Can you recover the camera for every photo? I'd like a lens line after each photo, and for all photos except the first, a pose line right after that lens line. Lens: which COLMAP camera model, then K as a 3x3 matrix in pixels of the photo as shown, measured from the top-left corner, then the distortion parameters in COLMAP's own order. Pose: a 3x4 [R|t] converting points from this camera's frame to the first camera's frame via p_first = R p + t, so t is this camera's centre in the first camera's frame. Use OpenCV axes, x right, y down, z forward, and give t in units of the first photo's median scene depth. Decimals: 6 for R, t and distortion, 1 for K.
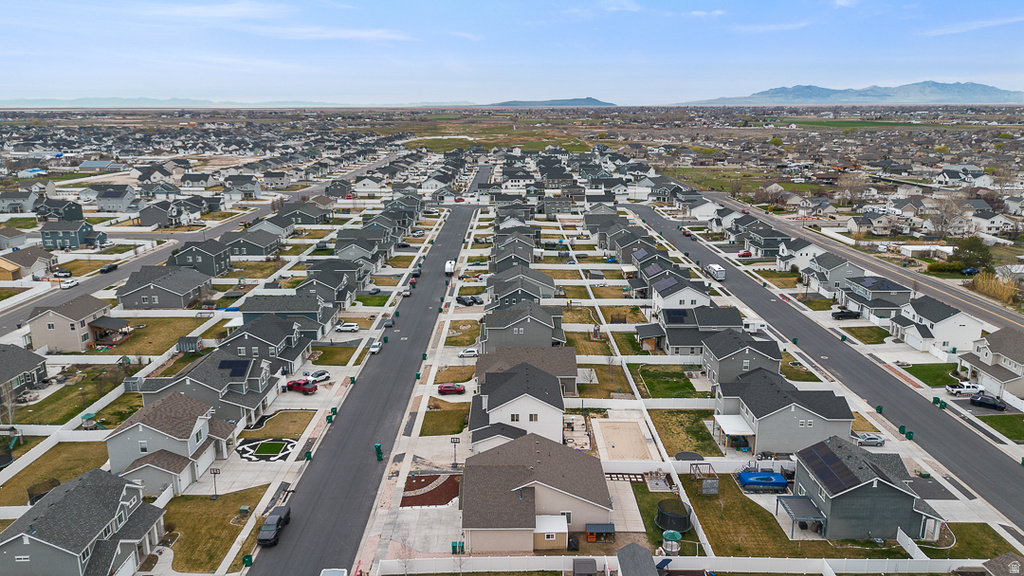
lens RADIAL K [[722.7, 0, 508.8], [0, 722.7, 289.0], [0, 0, 1]] dist [0.068472, -0.061765]
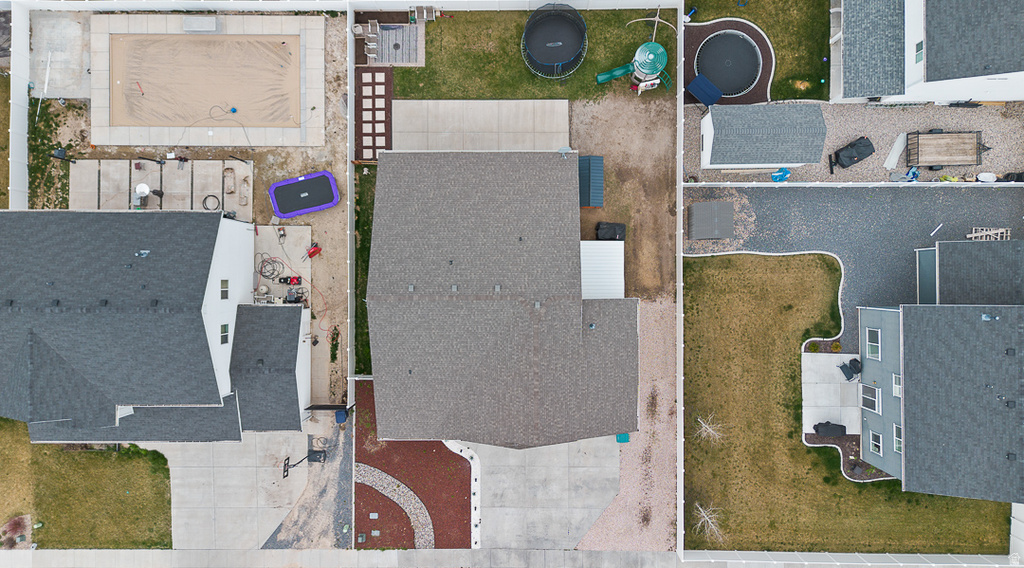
lens RADIAL K [[736.3, 0, 512.8], [0, 736.3, 284.9], [0, 0, 1]] dist [0.051730, -0.003083]
pose [[0.003338, -0.999993, 0.001831, 0.035328], [0.257006, 0.002628, 0.966406, -0.191659], [-0.966404, -0.002755, 0.257013, 0.728701]]
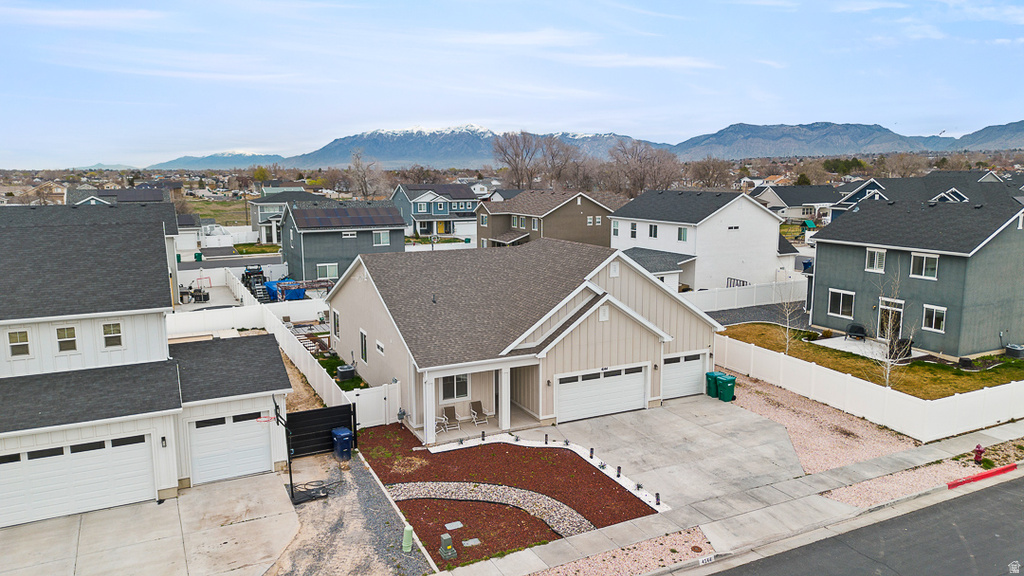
lens RADIAL K [[722.7, 0, 513.2], [0, 722.7, 289.7], [0, 0, 1]] dist [0.068472, -0.061765]
pose [[-0.443061, -0.140736, 0.885376, -0.311572], [0.225951, 0.938188, 0.262202, 0.122501], [-0.867550, 0.316223, -0.383875, 0.985230]]
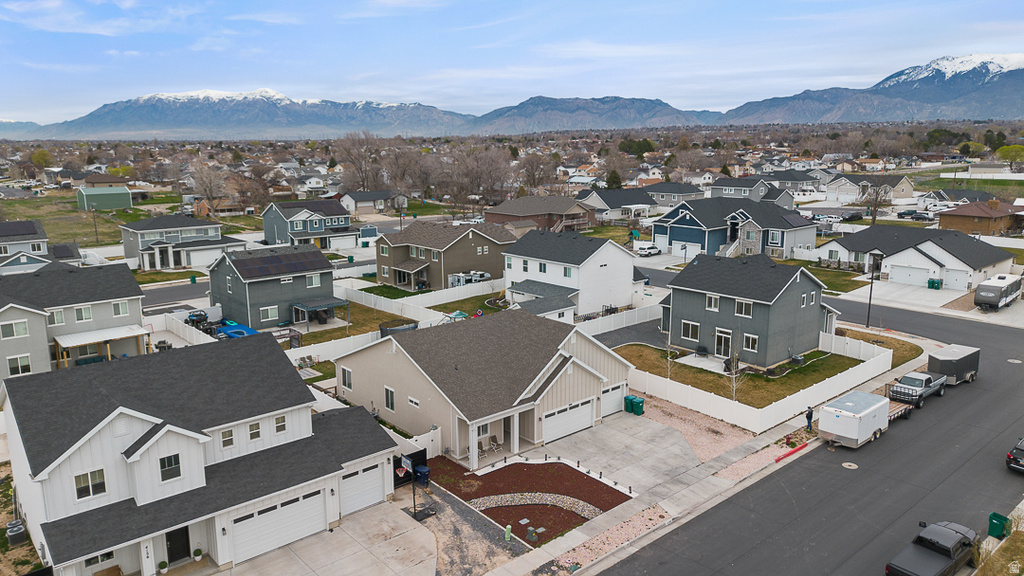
lens RADIAL K [[722.7, 0, 513.1], [0, 722.7, 287.3], [0, 0, 1]] dist [0.068472, -0.061765]
pose [[-0.659321, -0.144006, 0.737942, -0.372284], [0.191453, 0.916977, 0.349999, 0.000065], [-0.727077, 0.372043, -0.577012, 1.115811]]
